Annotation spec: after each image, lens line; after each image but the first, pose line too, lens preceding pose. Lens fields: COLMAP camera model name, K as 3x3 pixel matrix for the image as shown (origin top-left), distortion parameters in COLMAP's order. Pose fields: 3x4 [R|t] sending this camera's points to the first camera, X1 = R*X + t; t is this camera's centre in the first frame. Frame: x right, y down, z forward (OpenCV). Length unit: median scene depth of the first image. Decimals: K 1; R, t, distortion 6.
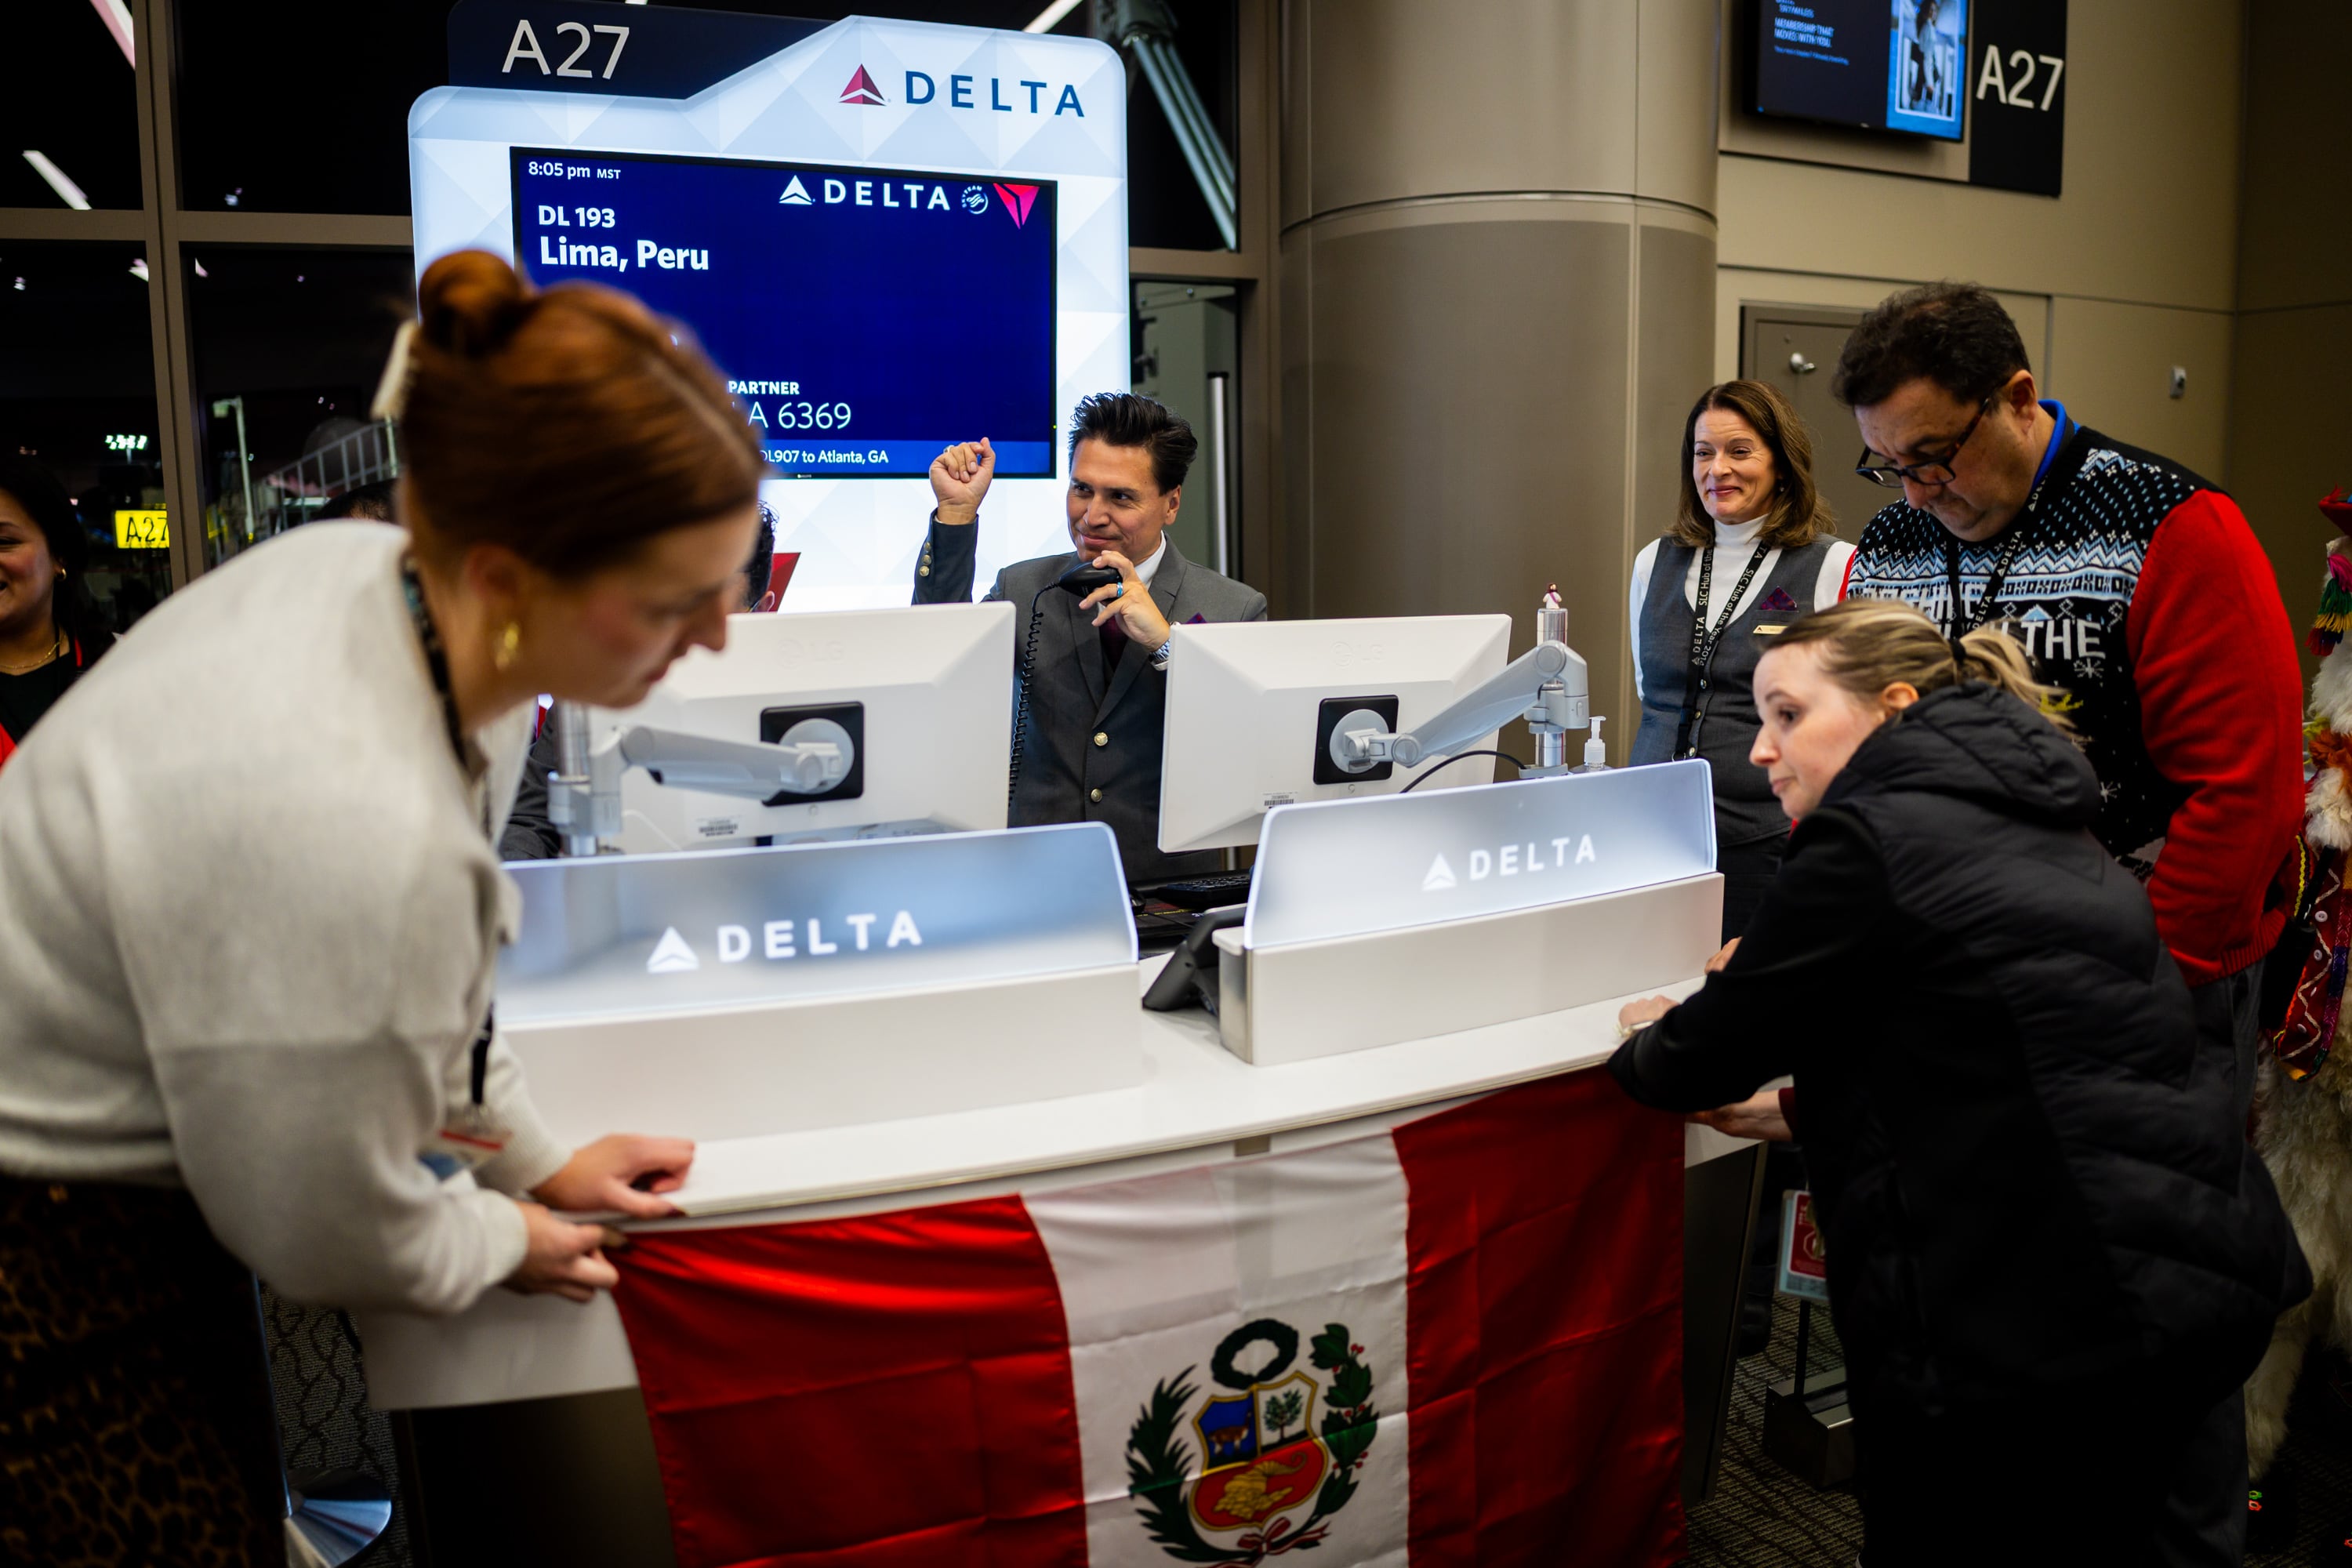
lens RADIAL K [[1851.8, 0, 1181.8], [0, 1851.8, 785.7], [0, 0, 1]] dist [-0.073786, -0.004622]
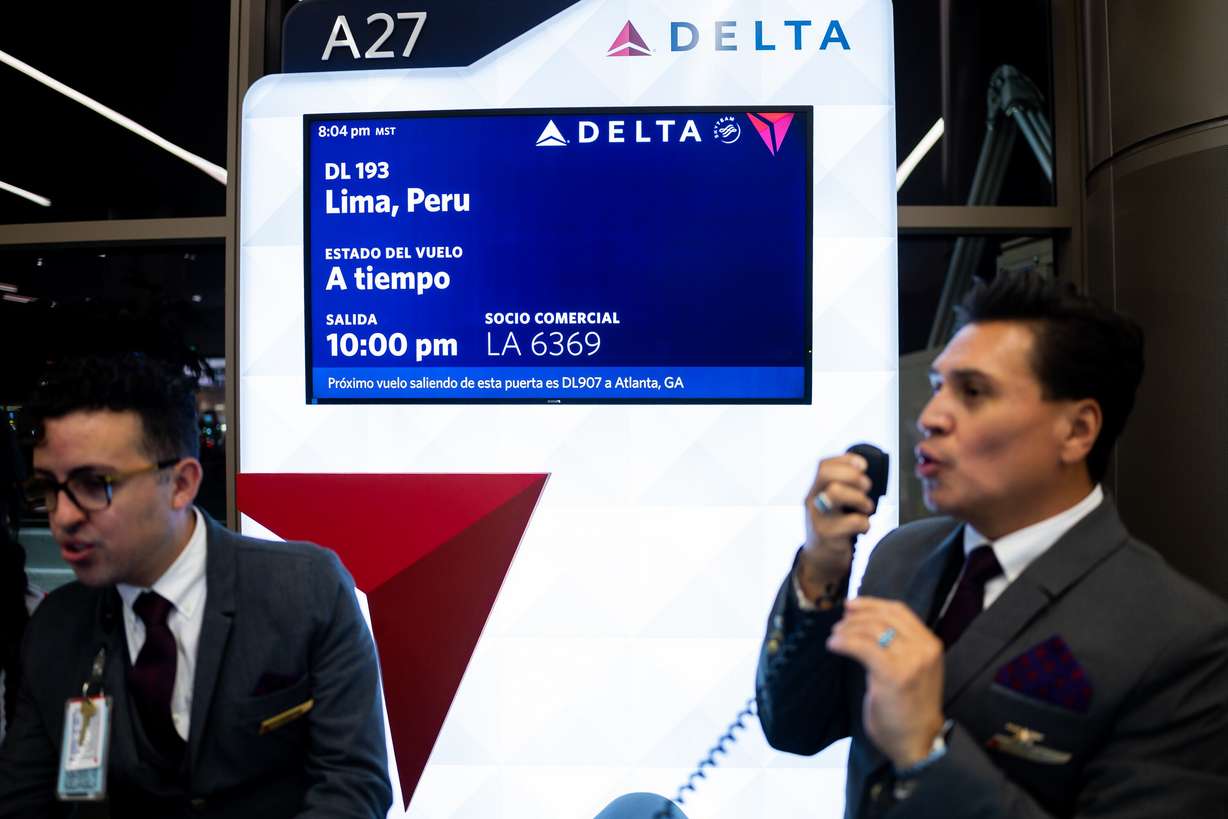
lens RADIAL K [[966.8, 0, 621.0], [0, 966.8, 400.6], [0, 0, 1]] dist [-0.073786, -0.004622]
pose [[0.899910, -0.000690, -0.436075, 0.066624], [-0.068070, 0.987518, -0.142036, -0.095703], [0.430730, 0.157504, 0.888631, 0.543117]]
